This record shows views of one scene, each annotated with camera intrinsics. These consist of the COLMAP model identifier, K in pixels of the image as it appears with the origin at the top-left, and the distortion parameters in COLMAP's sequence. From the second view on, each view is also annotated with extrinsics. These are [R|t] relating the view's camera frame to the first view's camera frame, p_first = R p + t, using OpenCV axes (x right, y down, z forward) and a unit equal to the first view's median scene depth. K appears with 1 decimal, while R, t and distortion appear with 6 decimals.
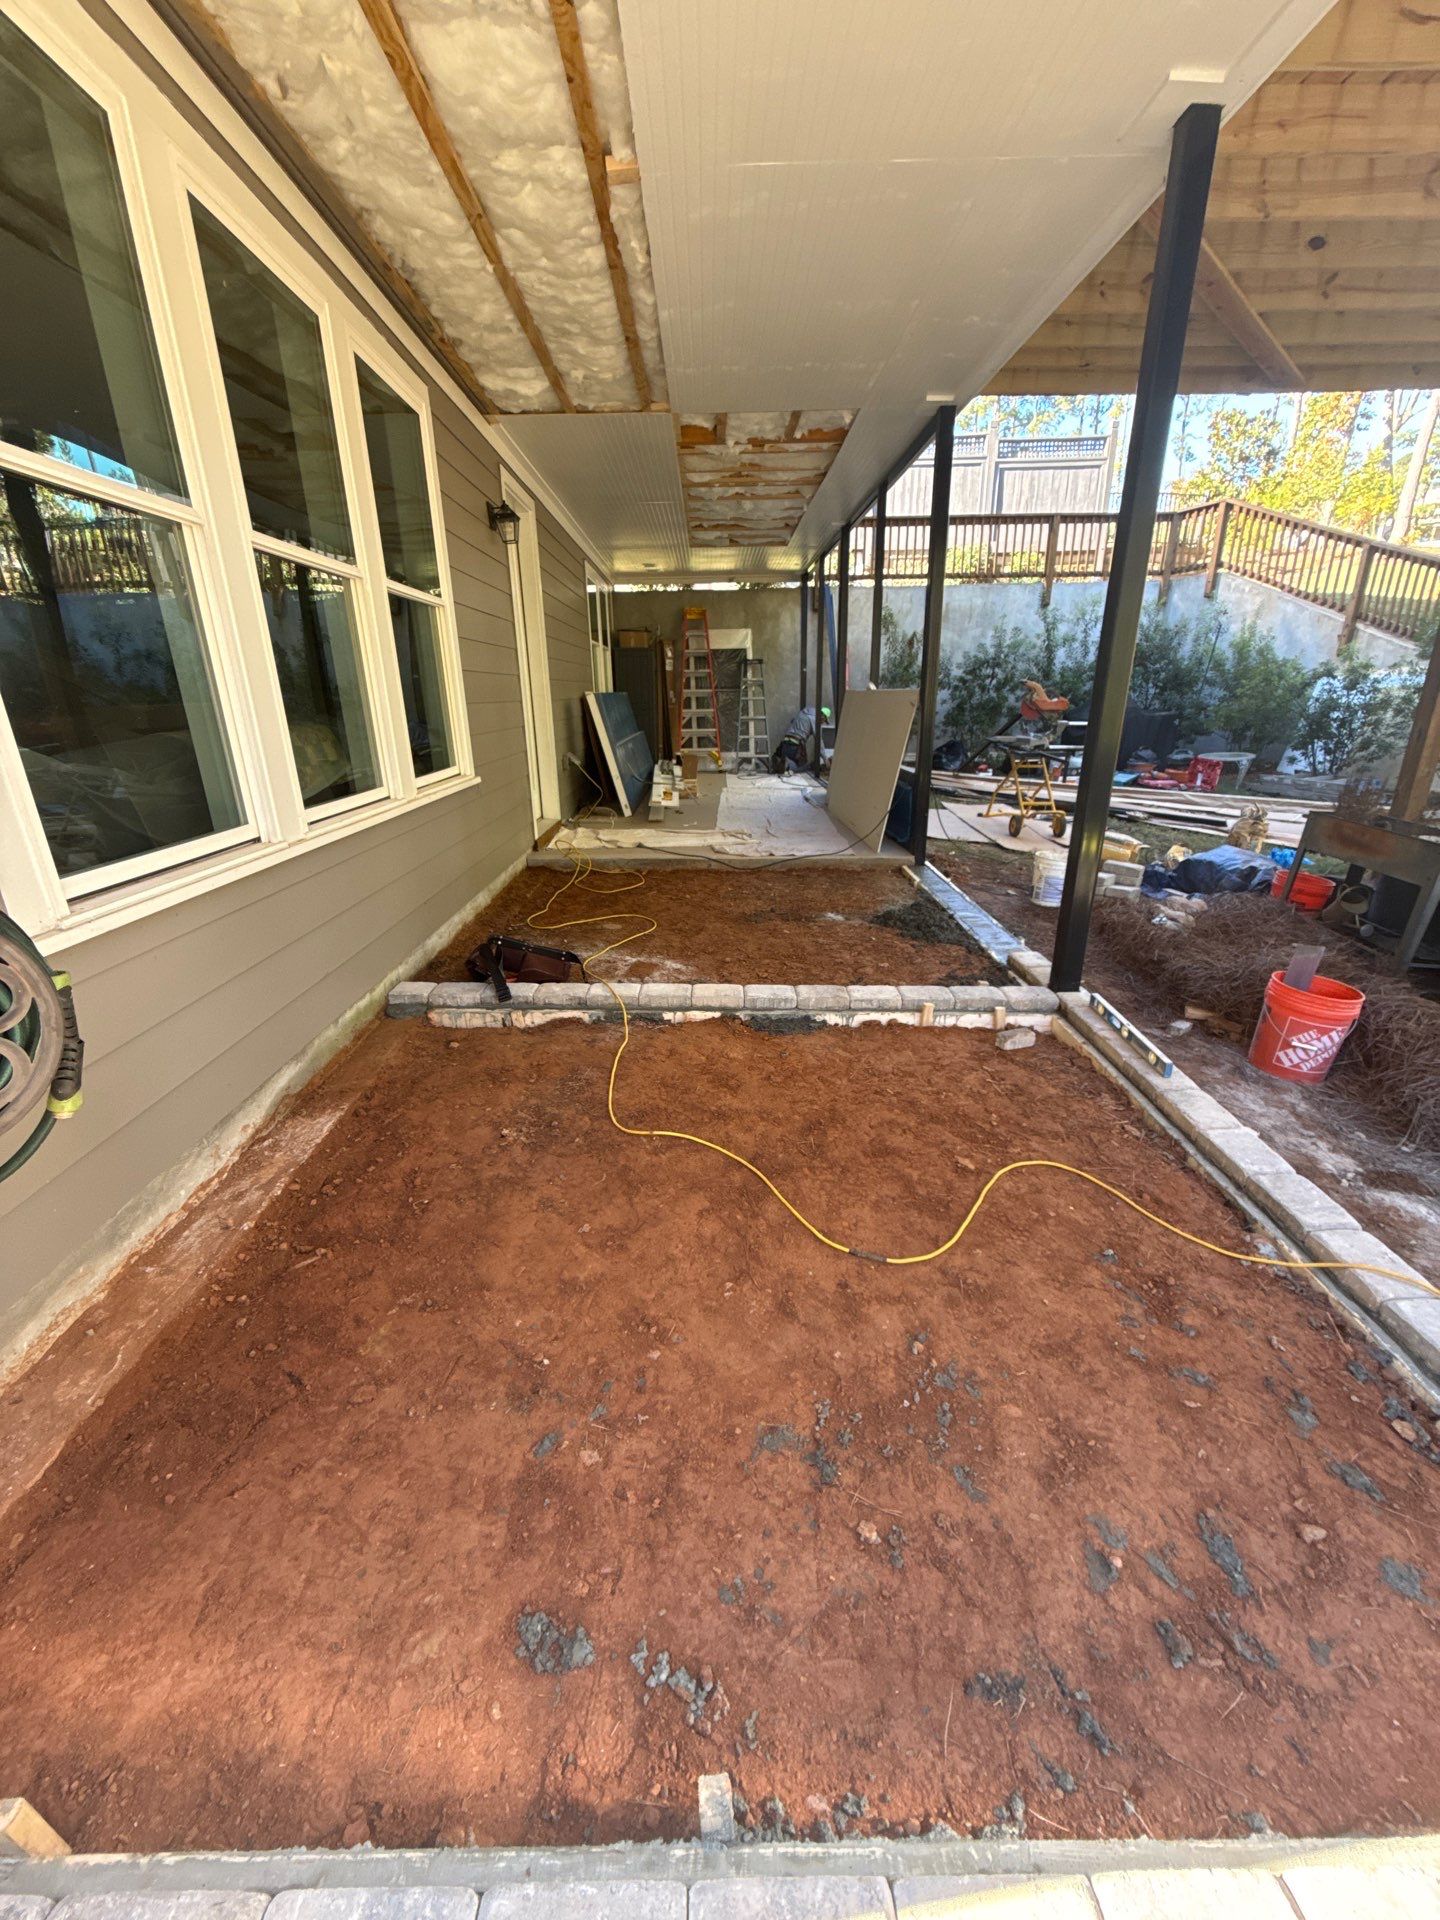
lens RADIAL K [[760.7, 0, 718.0], [0, 760.7, 959.1], [0, 0, 1]] dist [0.001440, -0.000361]
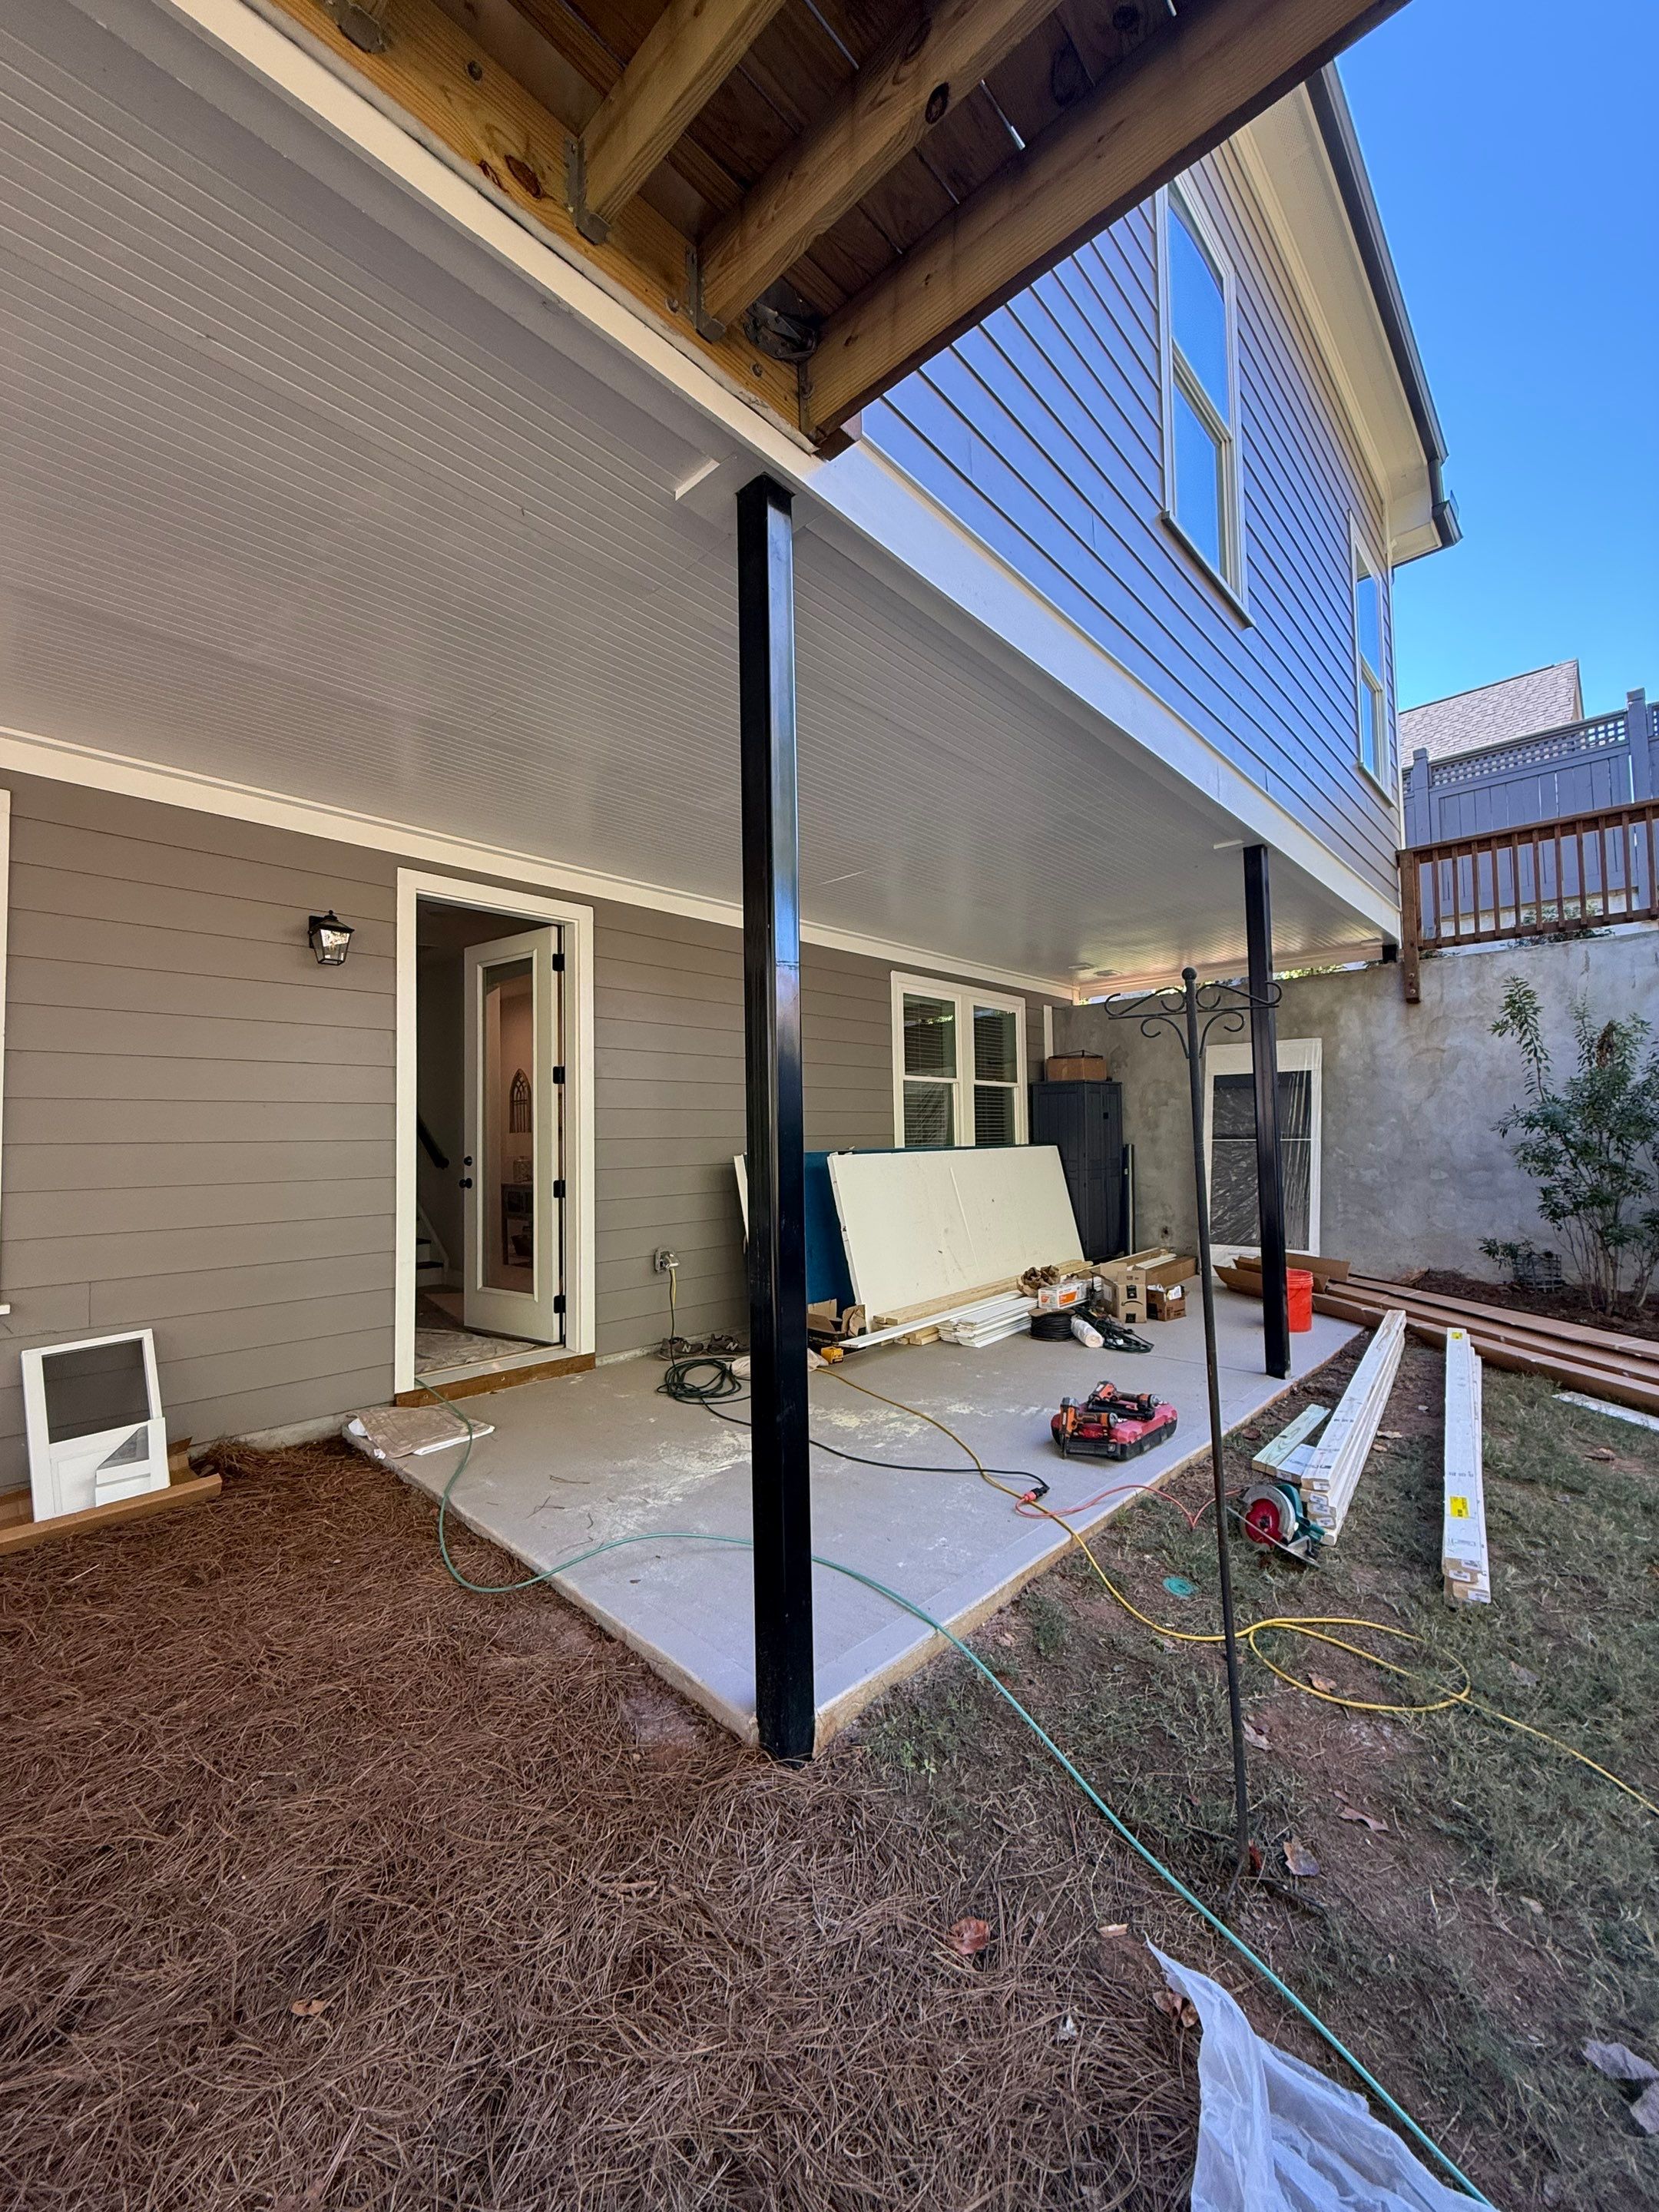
lens RADIAL K [[876.4, 0, 830.2], [0, 876.4, 1102.1], [0, 0, 1]] dist [0.001440, -0.000361]
pose [[0.723609, -0.024624, -0.689771, 0.637801], [-0.224151, 0.936812, -0.268589, -0.338889], [0.652800, 0.348966, 0.672366, 0.861876]]
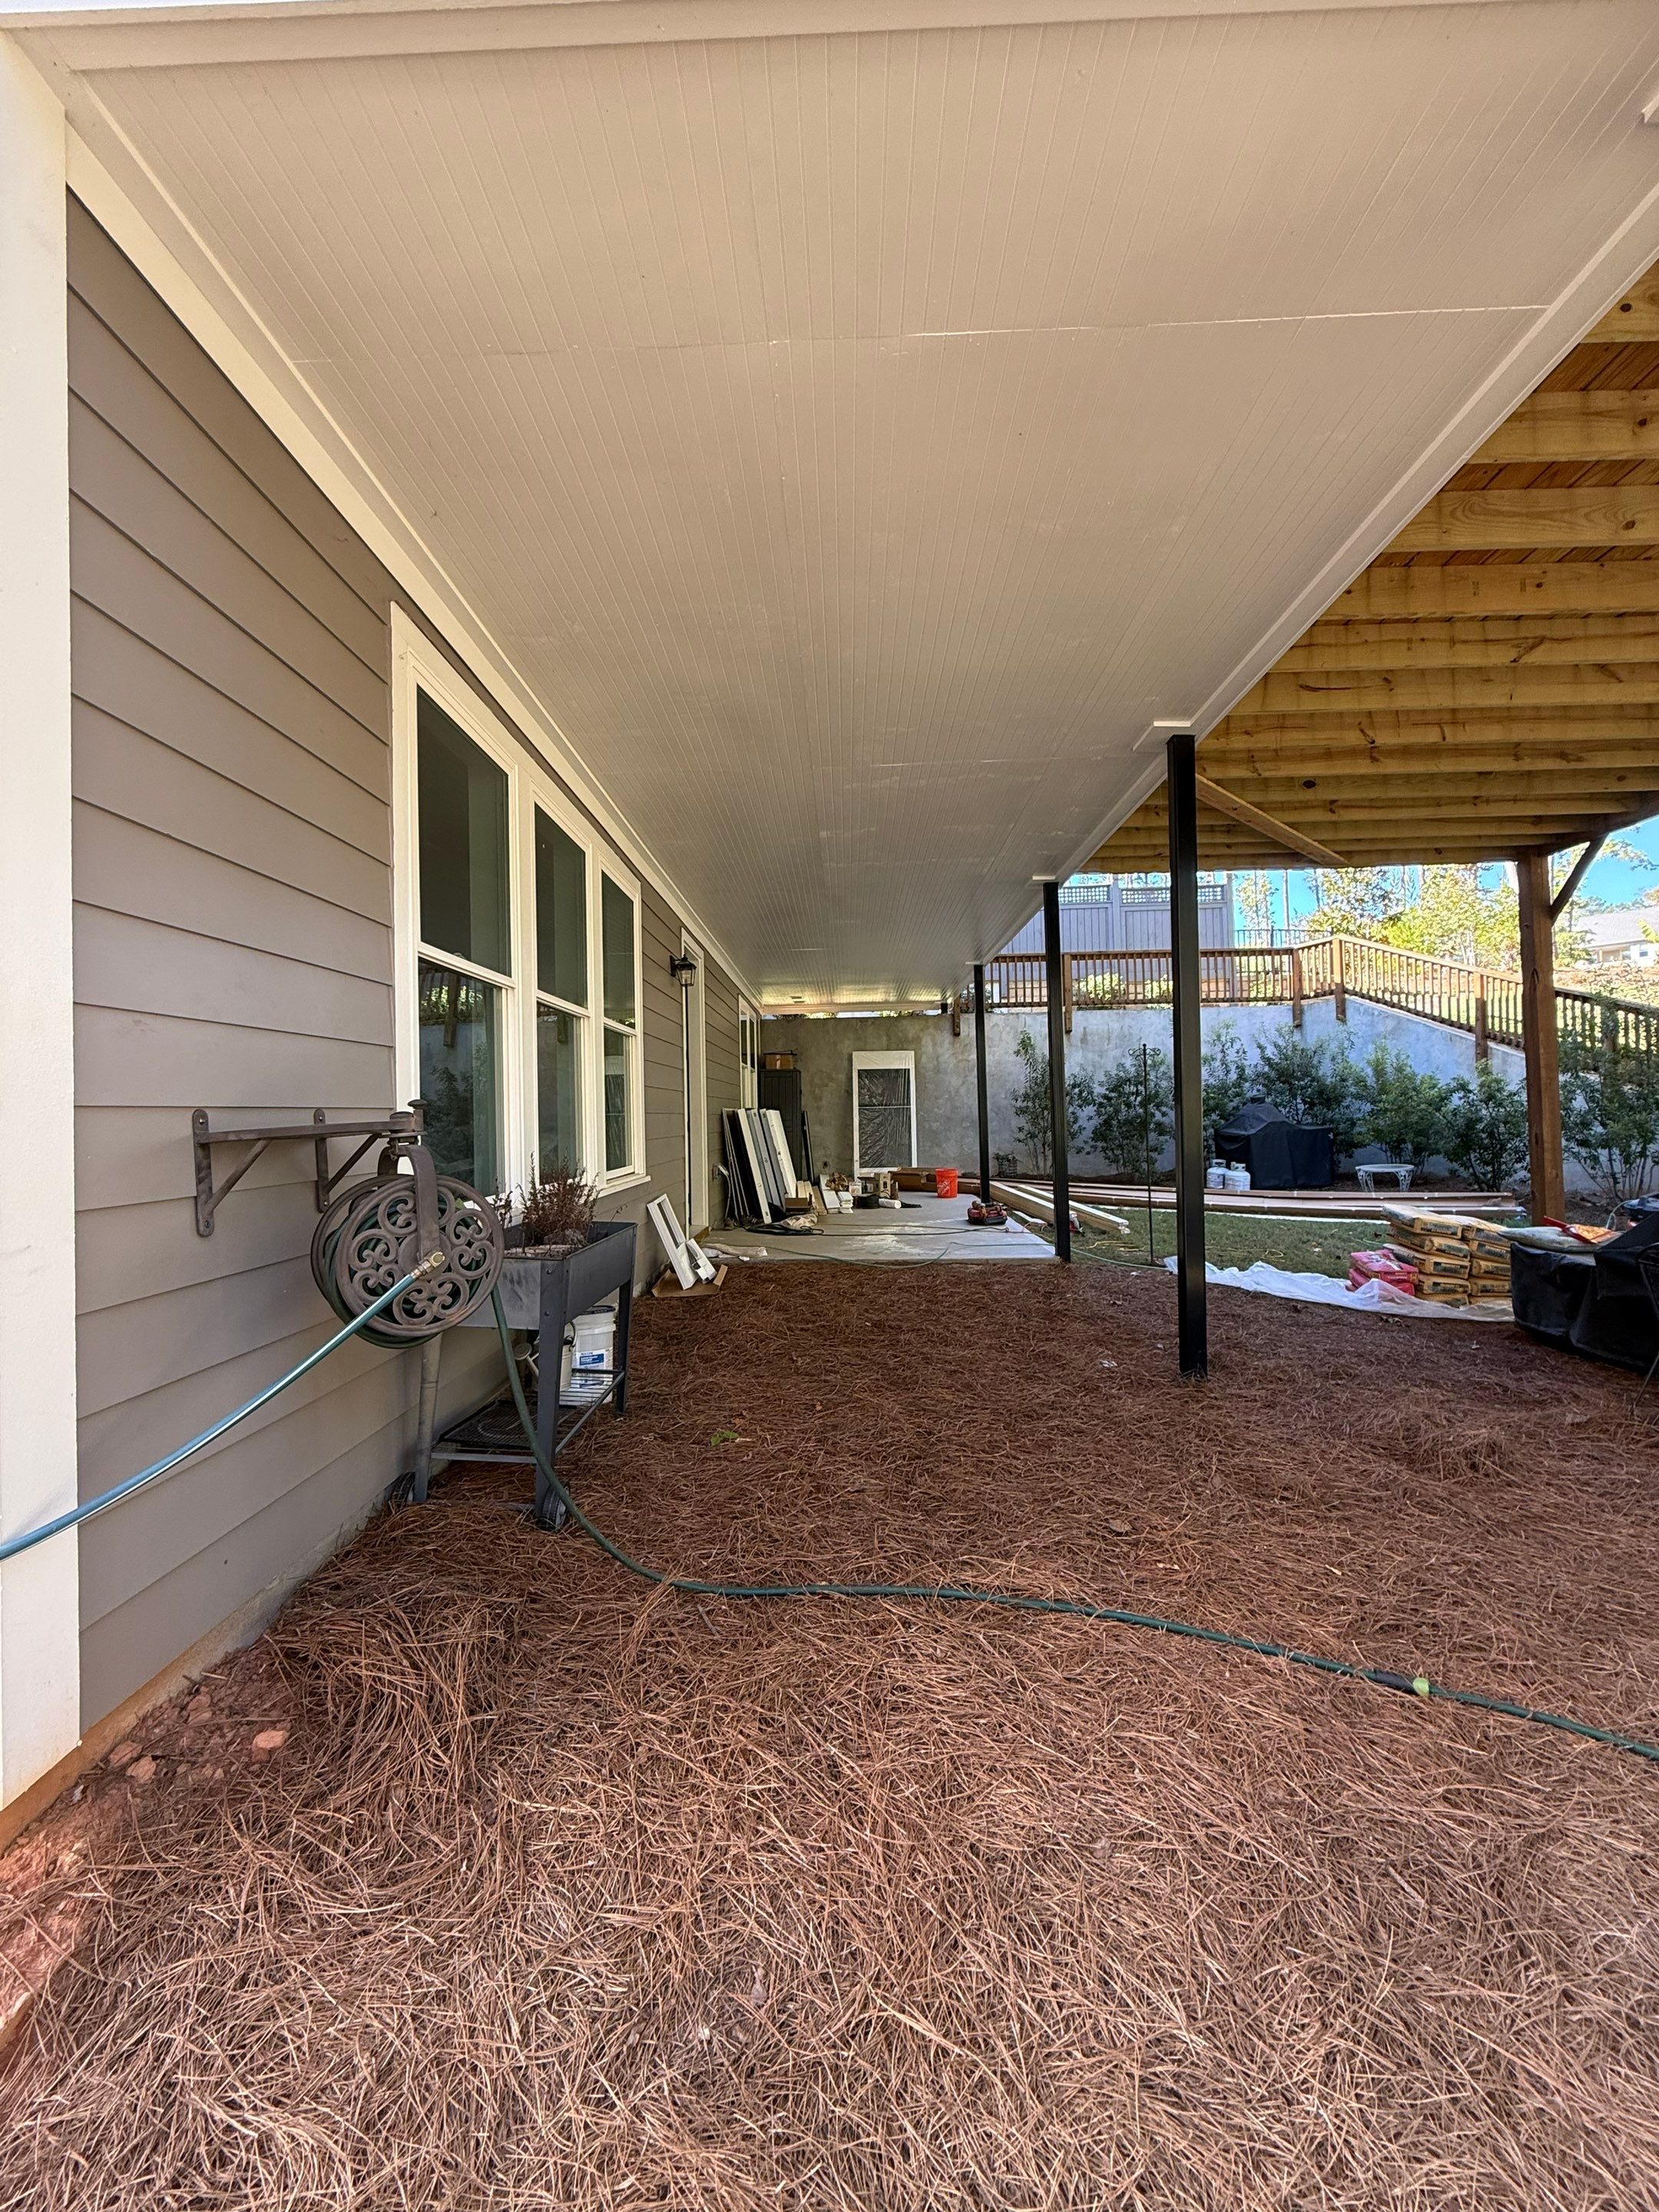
lens RADIAL K [[876.4, 0, 826.3], [0, 876.4, 1100.9], [0, 0, 1]] dist [0.001440, -0.000361]
pose [[0.999284, -0.005947, -0.037361, -0.007969], [-0.007403, 0.937741, -0.347255, 0.094387], [0.037100, 0.347283, 0.937026, -0.211735]]
